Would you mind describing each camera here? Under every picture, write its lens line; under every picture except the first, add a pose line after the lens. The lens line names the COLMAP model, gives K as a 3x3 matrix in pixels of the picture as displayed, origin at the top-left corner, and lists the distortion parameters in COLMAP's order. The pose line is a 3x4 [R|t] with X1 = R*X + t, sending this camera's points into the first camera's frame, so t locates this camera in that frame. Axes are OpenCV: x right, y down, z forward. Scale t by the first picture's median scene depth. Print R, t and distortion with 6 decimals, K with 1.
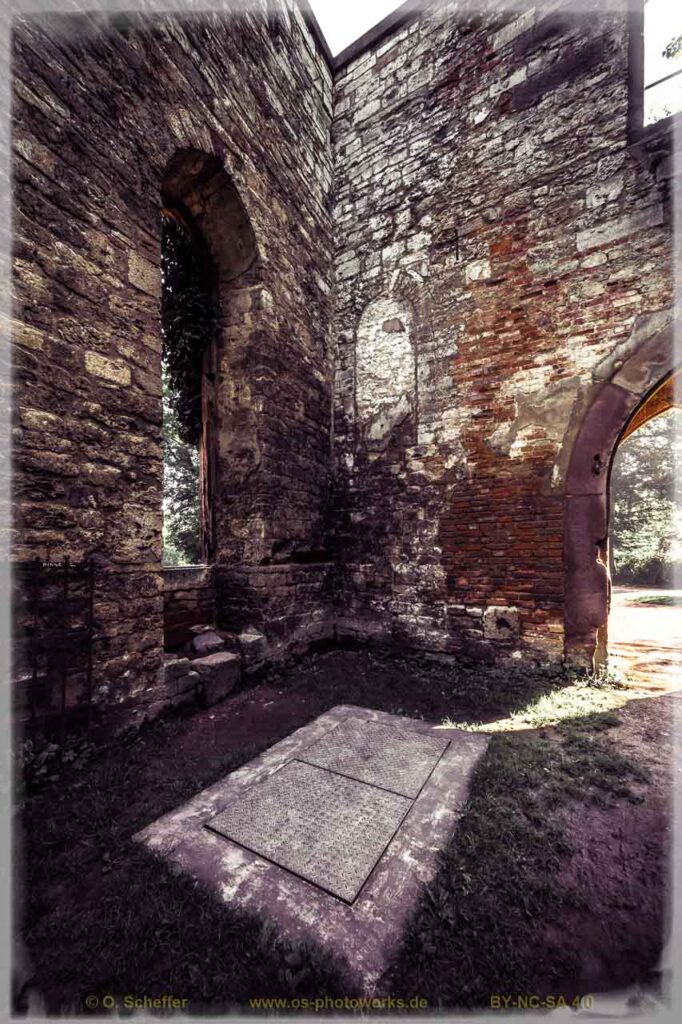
lens RADIAL K [[367.3, 0, 336.2], [0, 367.3, 544.6], [0, 0, 1]] dist [-0.006531, 0.000365]
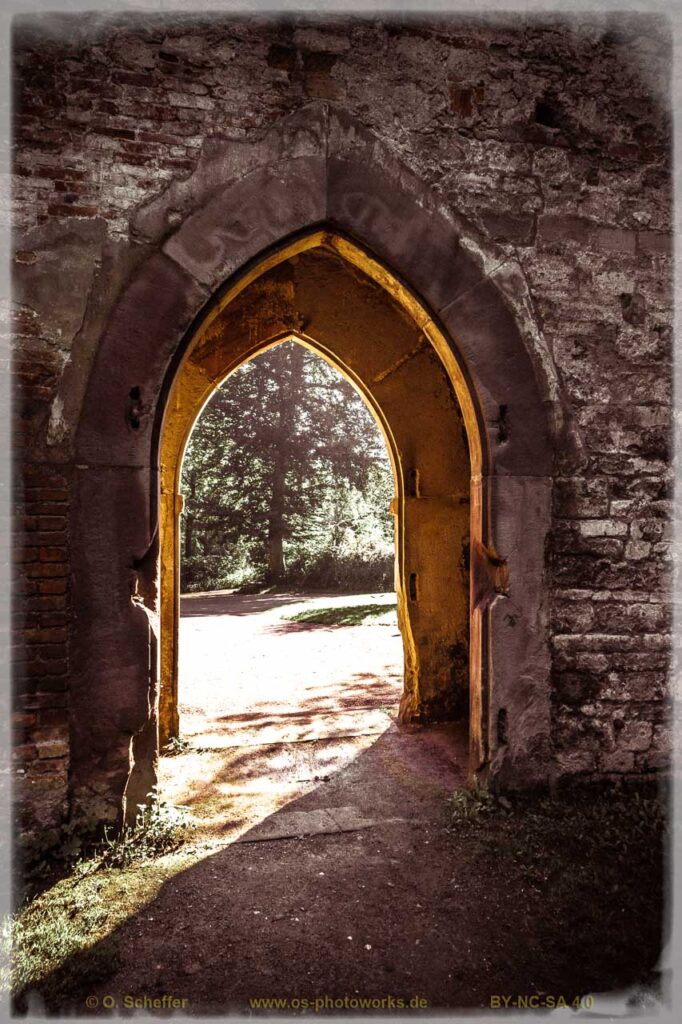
lens RADIAL K [[569.0, 0, 341.2], [0, 569.0, 520.7], [0, 0, 1]] dist [0.003010, 0.000637]
pose [[0.780273, 0.011854, 0.625326, 0.438619], [-0.013854, 0.999903, -0.001668, -0.065999], [-0.625285, -0.007361, 0.780362, 0.213167]]
